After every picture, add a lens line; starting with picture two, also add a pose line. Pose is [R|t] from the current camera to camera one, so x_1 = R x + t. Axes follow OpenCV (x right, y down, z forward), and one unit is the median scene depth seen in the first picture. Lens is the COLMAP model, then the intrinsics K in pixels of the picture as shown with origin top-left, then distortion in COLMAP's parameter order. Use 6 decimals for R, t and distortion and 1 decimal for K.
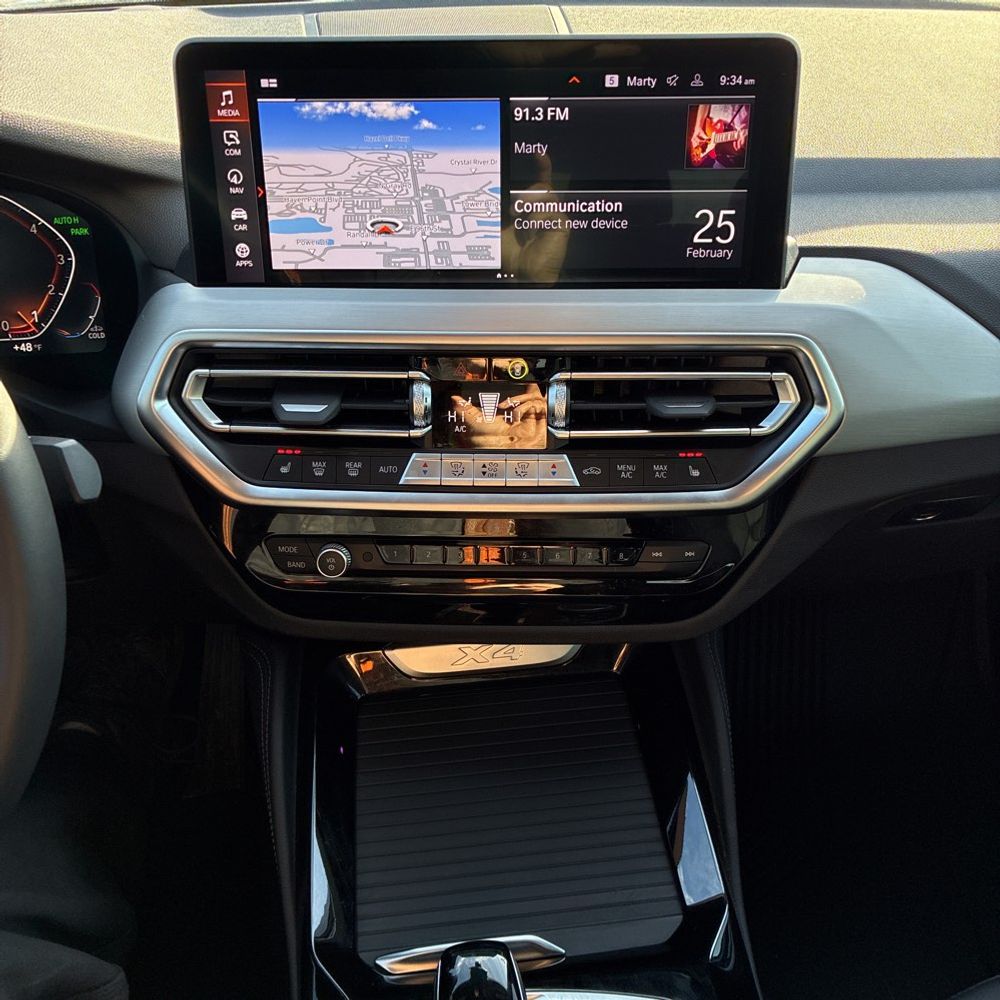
lens RADIAL K [[1016.4, 0, 509.8], [0, 1016.4, 503.8], [0, 0, 1]] dist [0.016984, 0.000000]
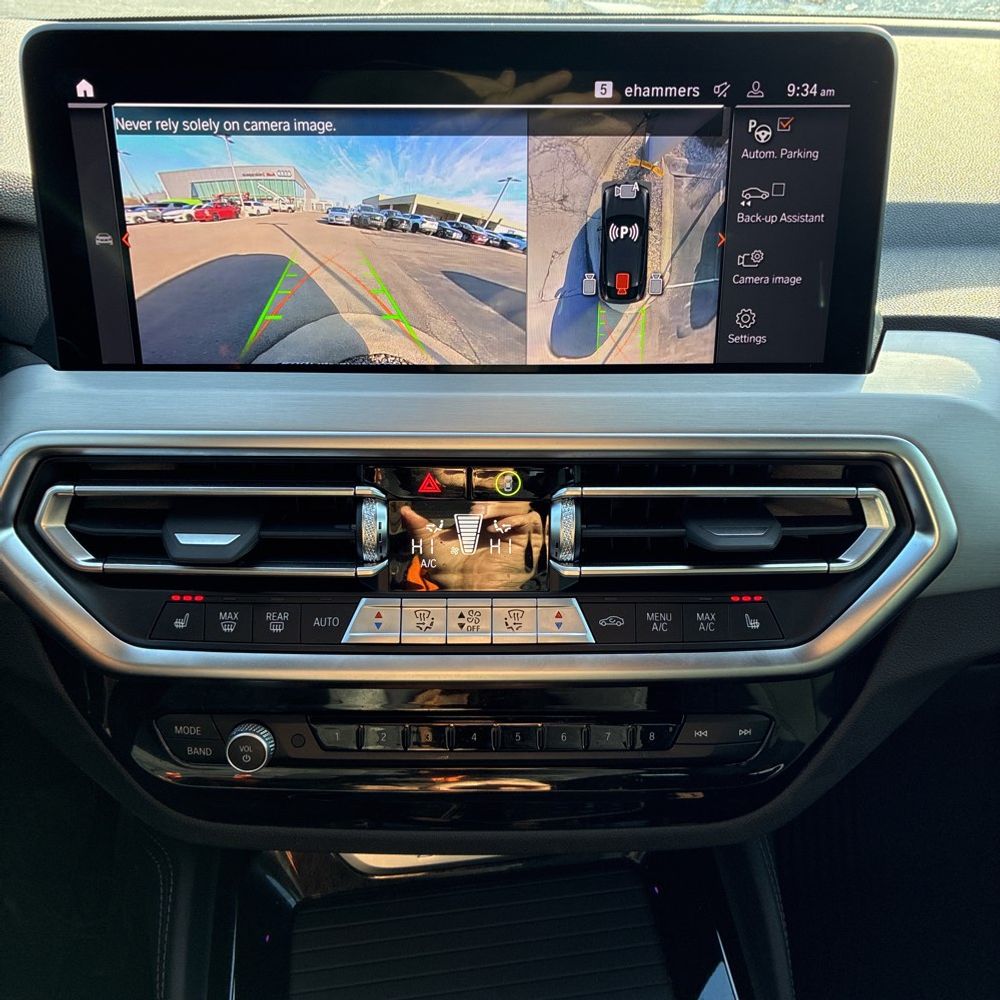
lens RADIAL K [[1016.4, 0, 517.3], [0, 1016.4, 501.1], [0, 0, 1]] dist [0.016984, 0.000000]
pose [[0.999319, -0.004373, 0.036634, -0.011838], [0.006718, 0.997917, -0.064153, -0.072479], [-0.036277, 0.064355, 0.997267, 0.278892]]
